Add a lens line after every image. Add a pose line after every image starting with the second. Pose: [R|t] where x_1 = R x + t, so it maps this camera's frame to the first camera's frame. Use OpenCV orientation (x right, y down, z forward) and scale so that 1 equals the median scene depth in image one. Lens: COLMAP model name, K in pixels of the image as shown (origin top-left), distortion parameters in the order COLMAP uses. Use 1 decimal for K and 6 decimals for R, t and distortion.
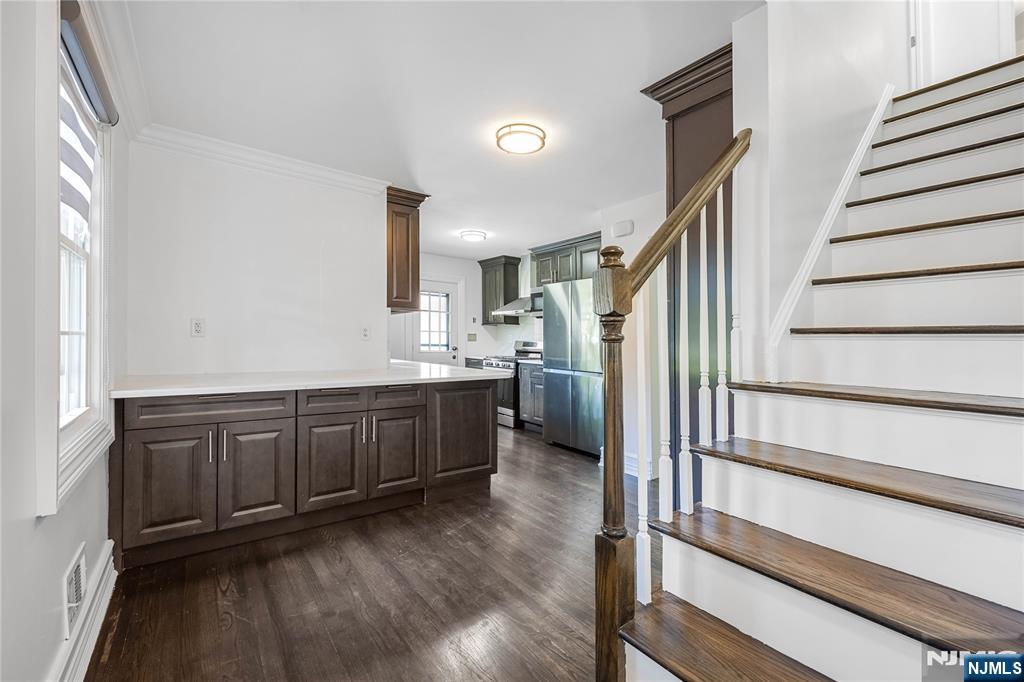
lens RADIAL K [[410.0, 0, 511.2], [0, 410.0, 342.9], [0, 0, 1]] dist [-0.001944, -0.000304]
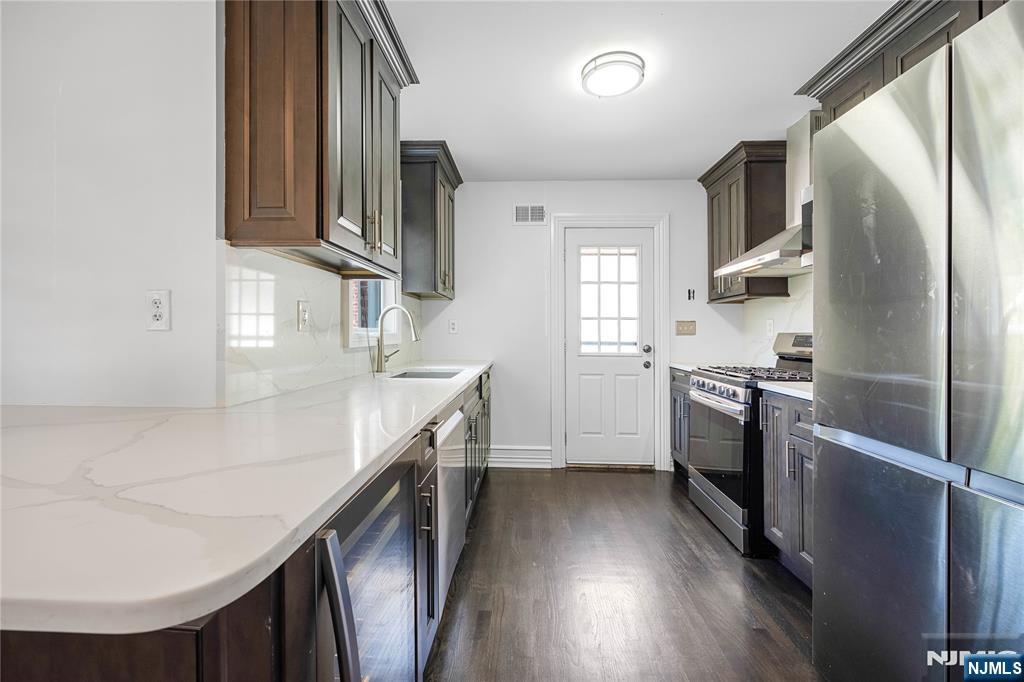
lens RADIAL K [[410.0, 0, 511.2], [0, 410.0, 342.9], [0, 0, 1]] dist [-0.001944, -0.000304]
pose [[0.762705, -0.000810, -0.646746, 0.078052], [0.004110, 0.999985, 0.003595, 0.002933], [0.646734, -0.005400, 0.762697, 0.490614]]
